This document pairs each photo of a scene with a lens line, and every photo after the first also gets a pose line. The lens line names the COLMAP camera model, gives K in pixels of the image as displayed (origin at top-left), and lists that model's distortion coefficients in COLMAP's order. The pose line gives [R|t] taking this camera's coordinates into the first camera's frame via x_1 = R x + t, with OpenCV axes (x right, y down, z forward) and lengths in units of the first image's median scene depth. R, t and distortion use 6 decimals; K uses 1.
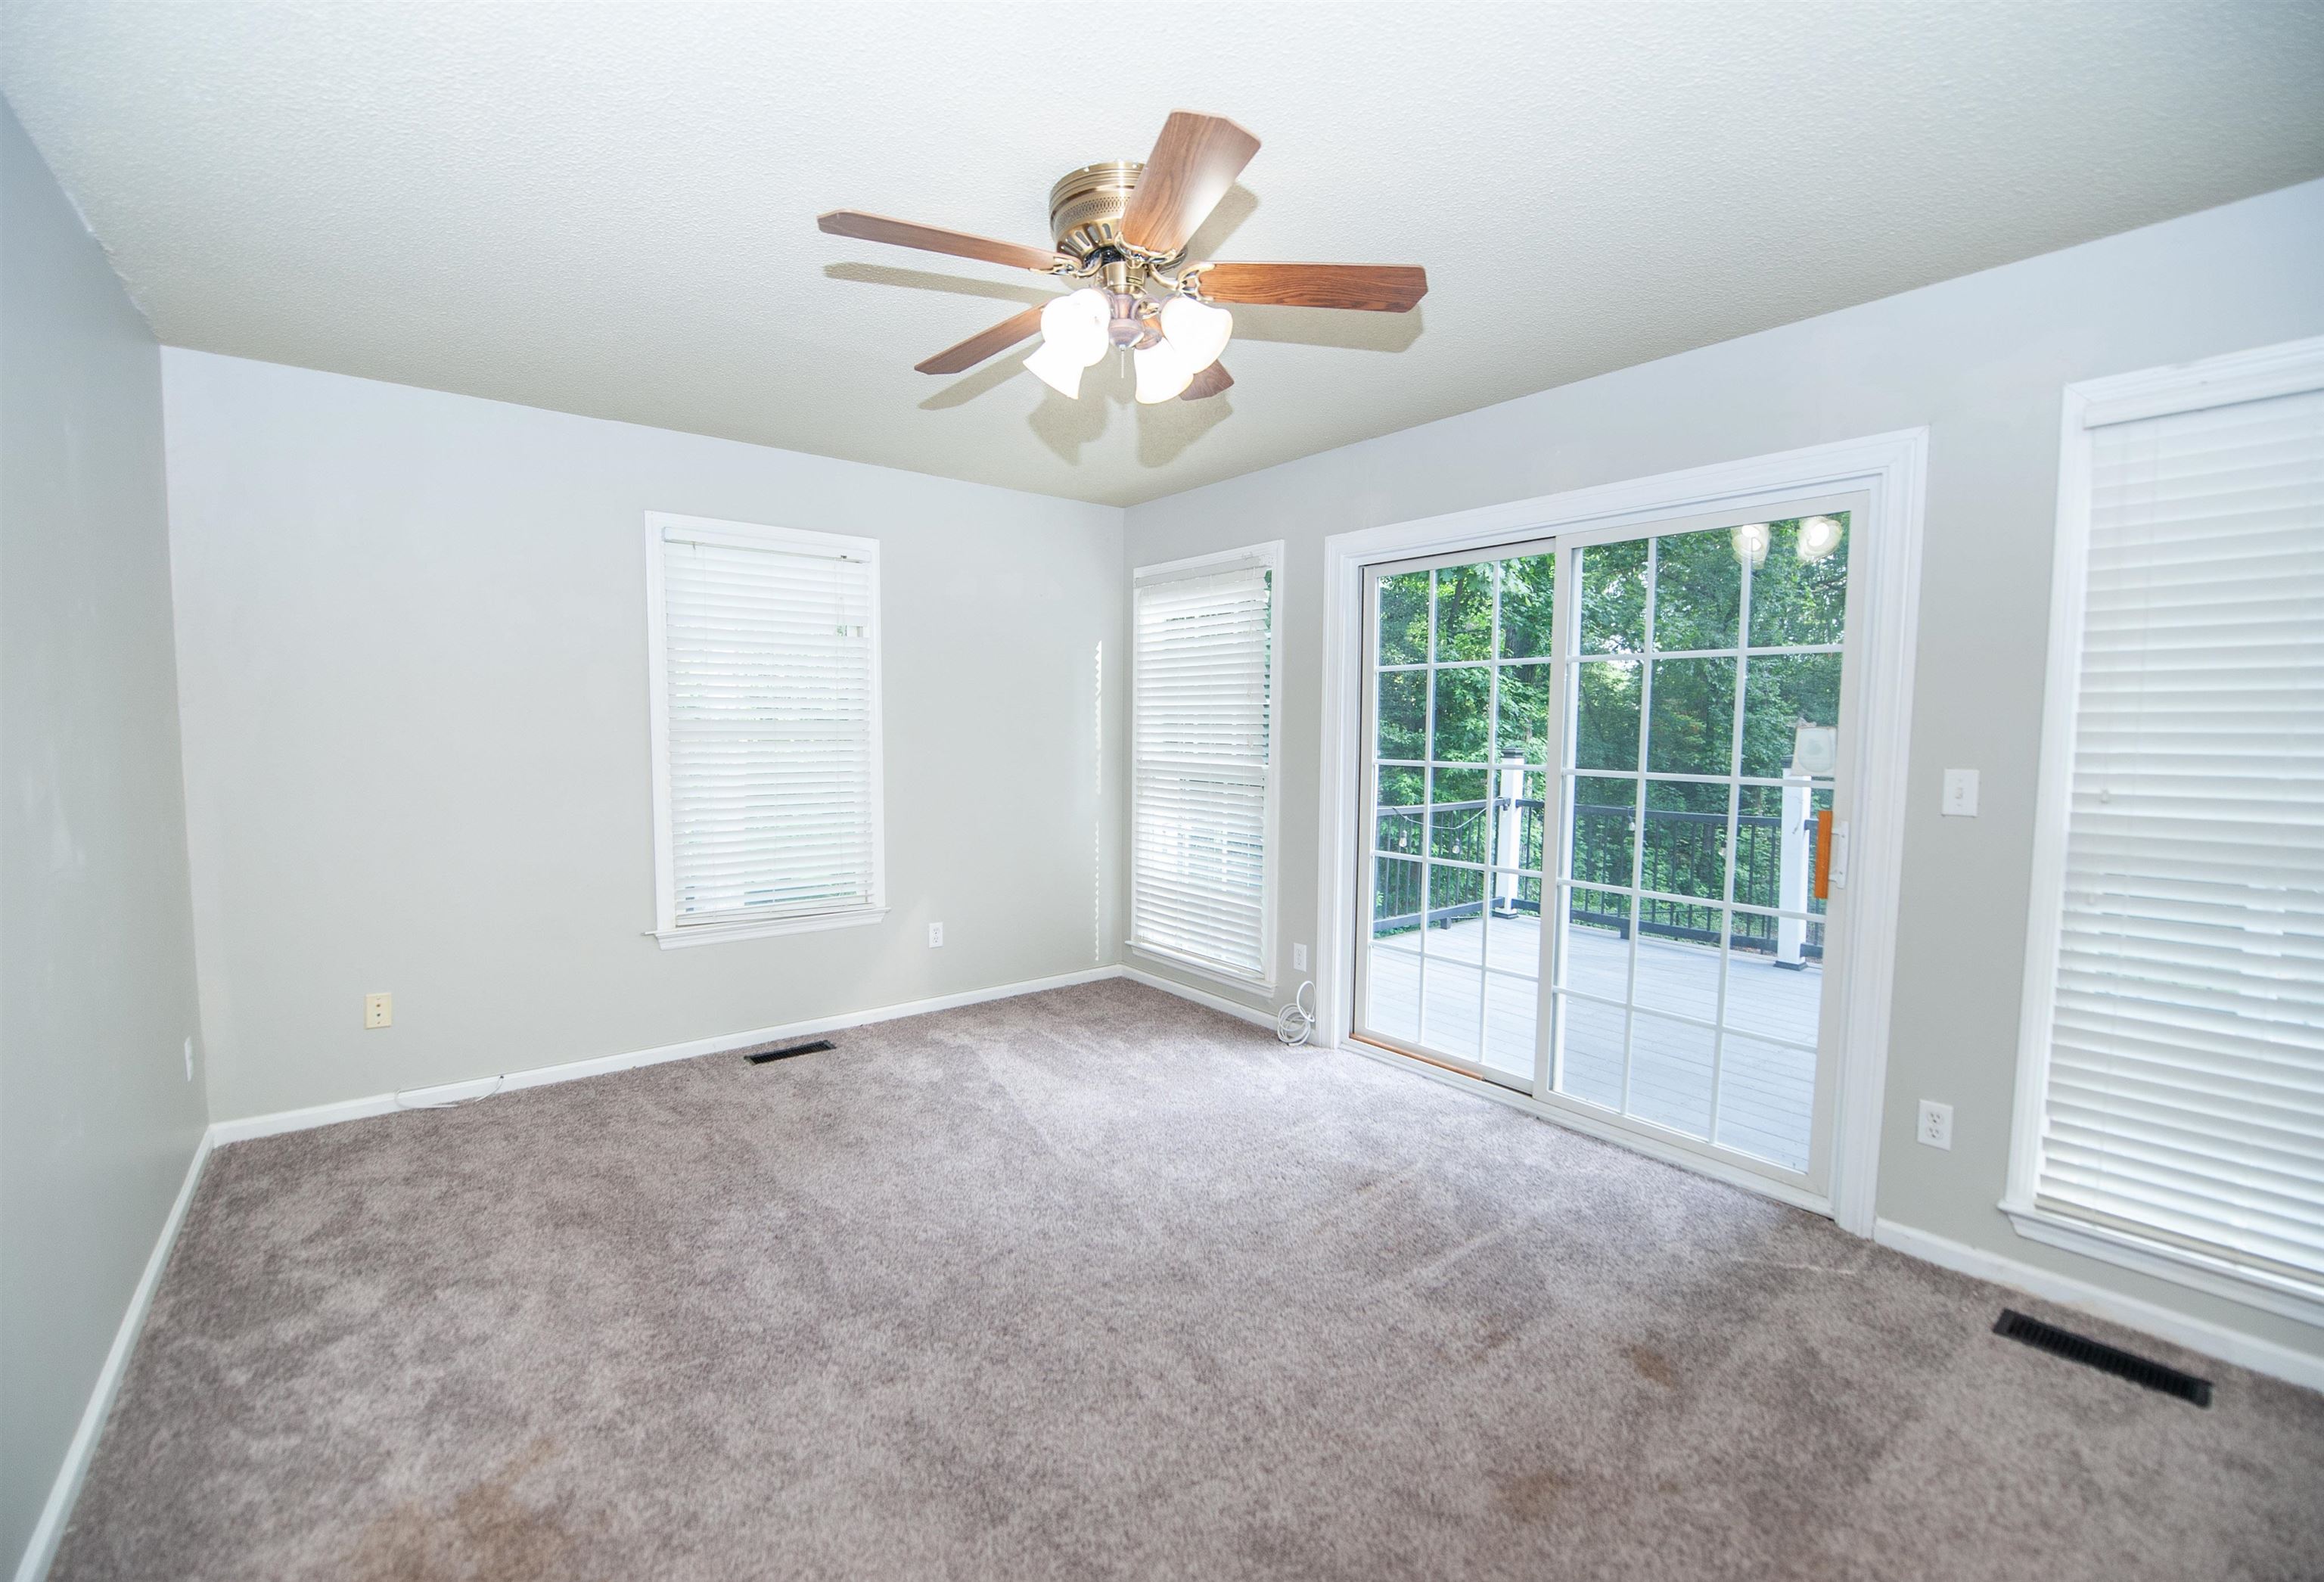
lens RADIAL K [[969.0, 0, 1160.6], [0, 969.0, 793.0], [0, 0, 1]] dist [-0.009760, -0.000230]
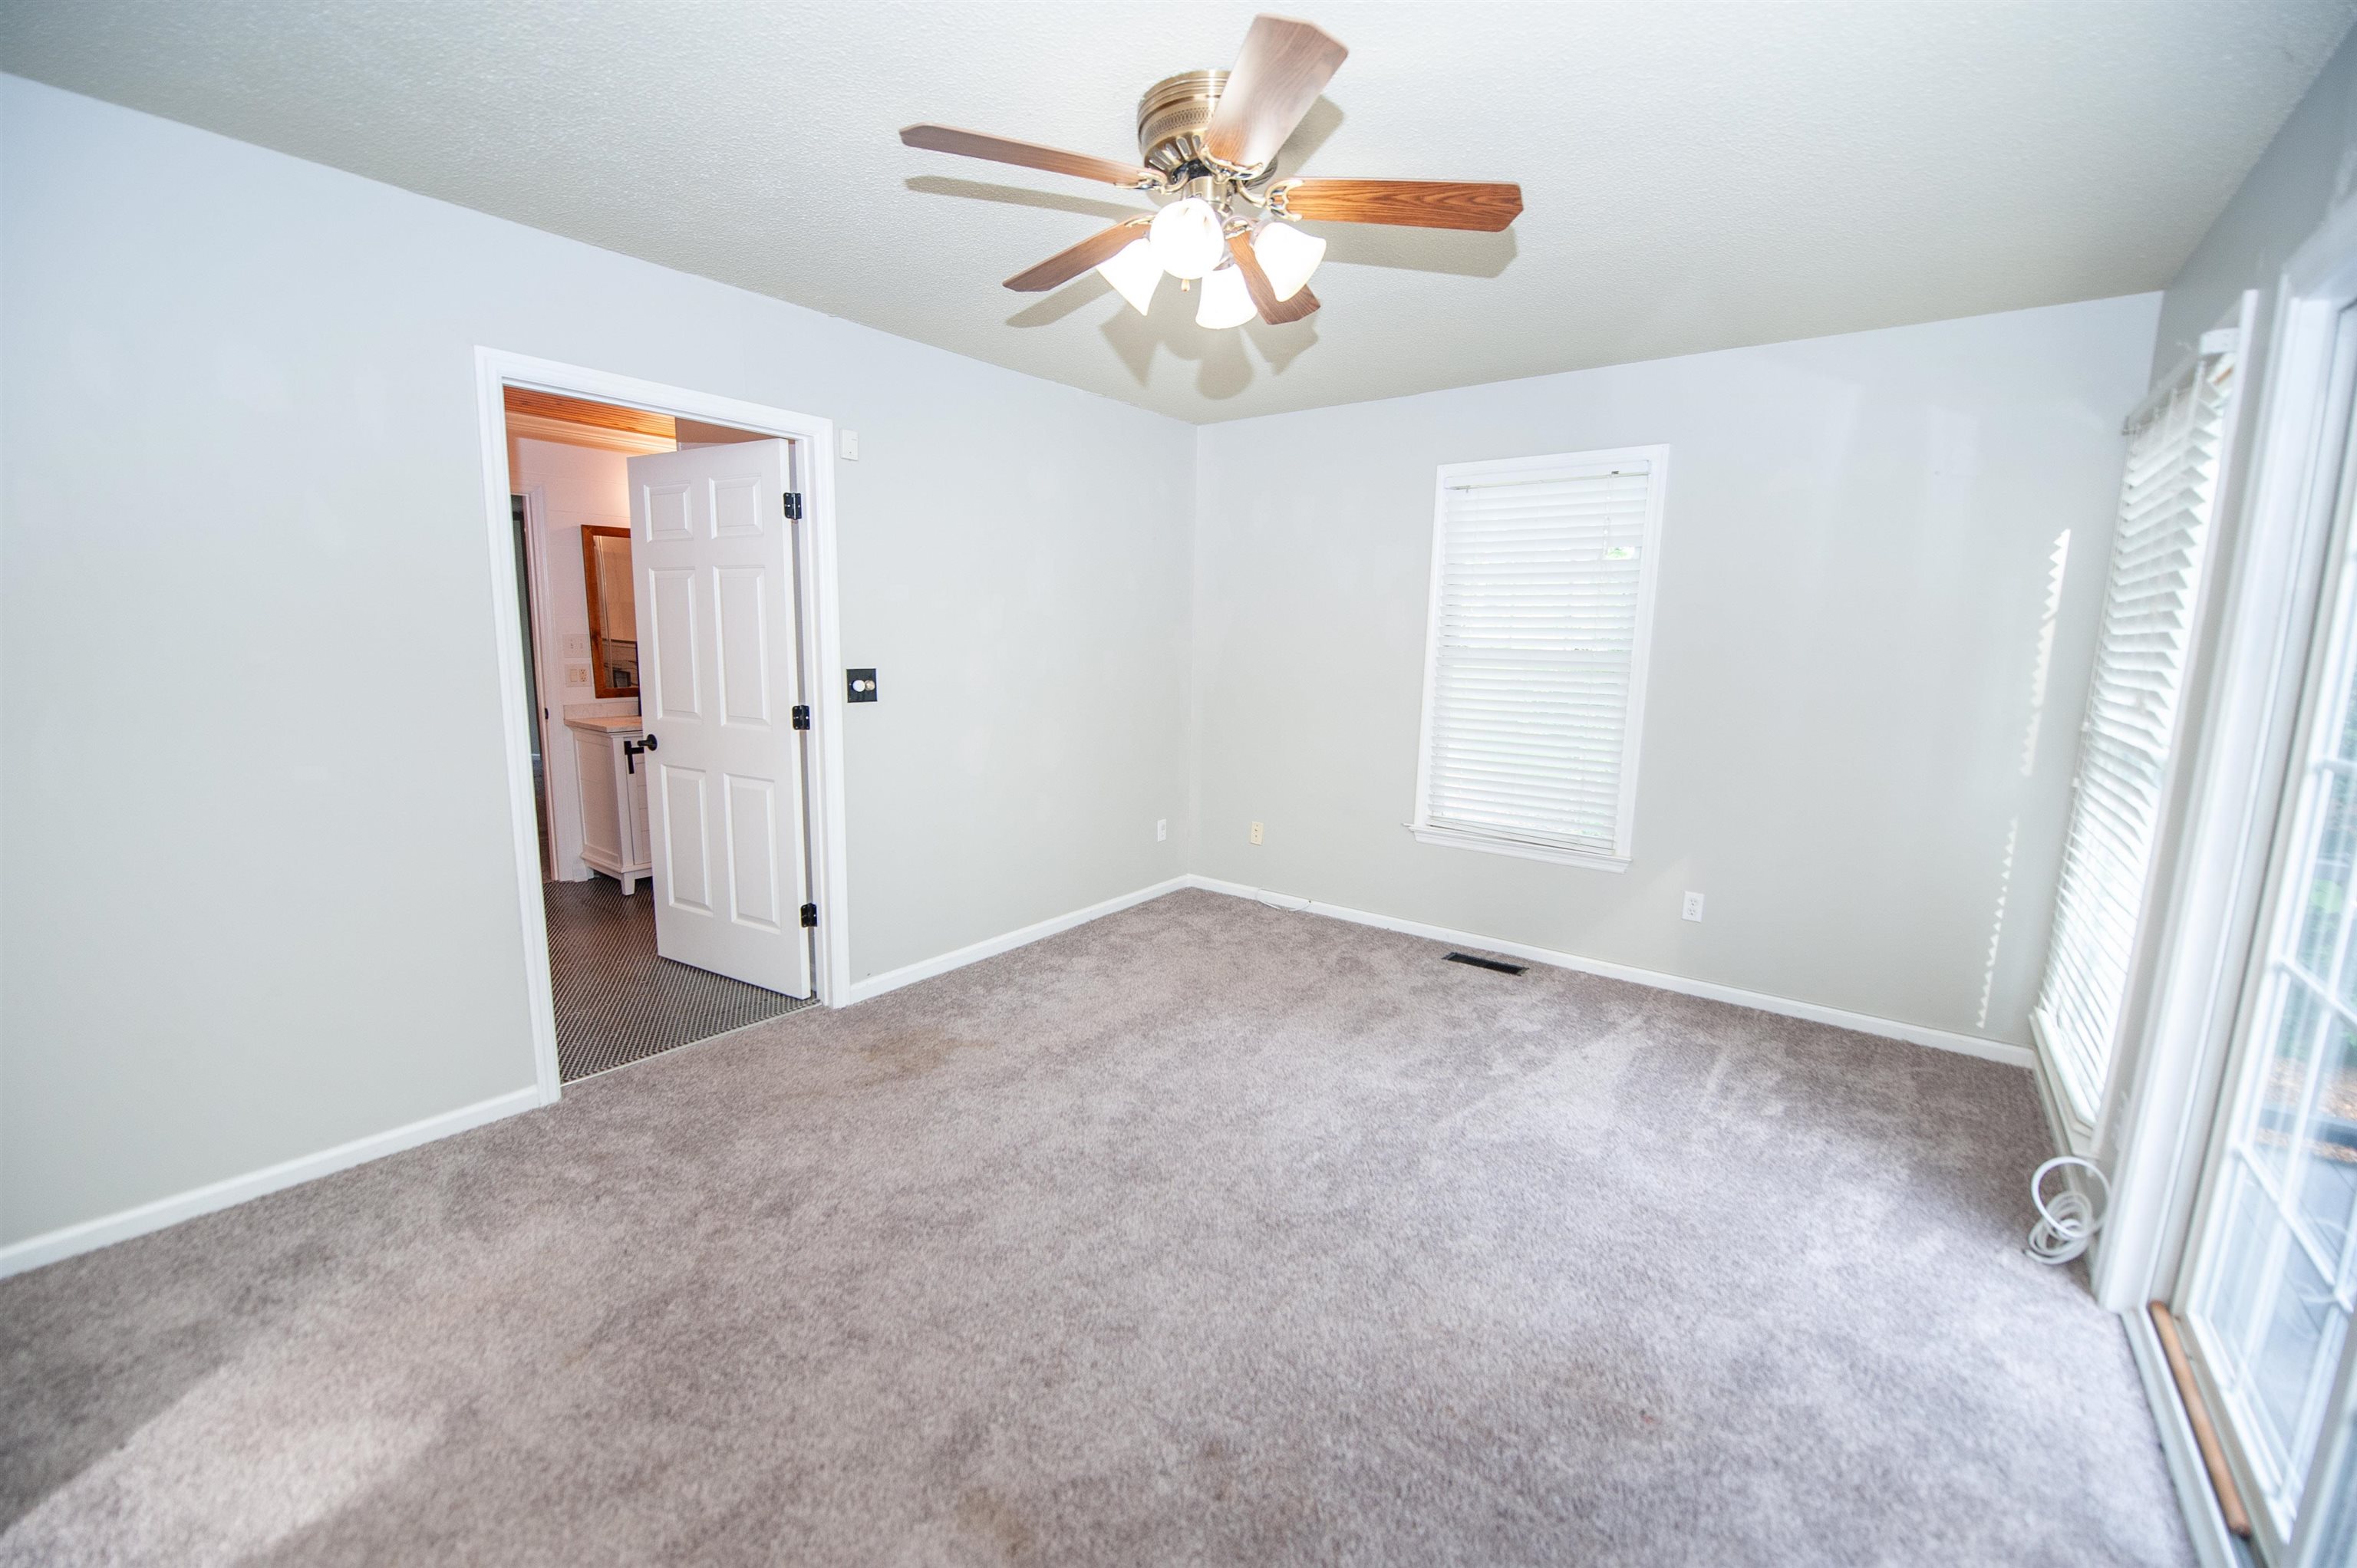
lens RADIAL K [[961.3, 0, 1175.8], [0, 961.3, 787.3], [0, 0, 1]] dist [-0.003002, -0.000375]
pose [[0.244373, 0.150799, -0.957884, 0.526173], [-0.086679, 0.987276, 0.133313, -0.035589], [0.965799, 0.050451, 0.254335, 0.399261]]
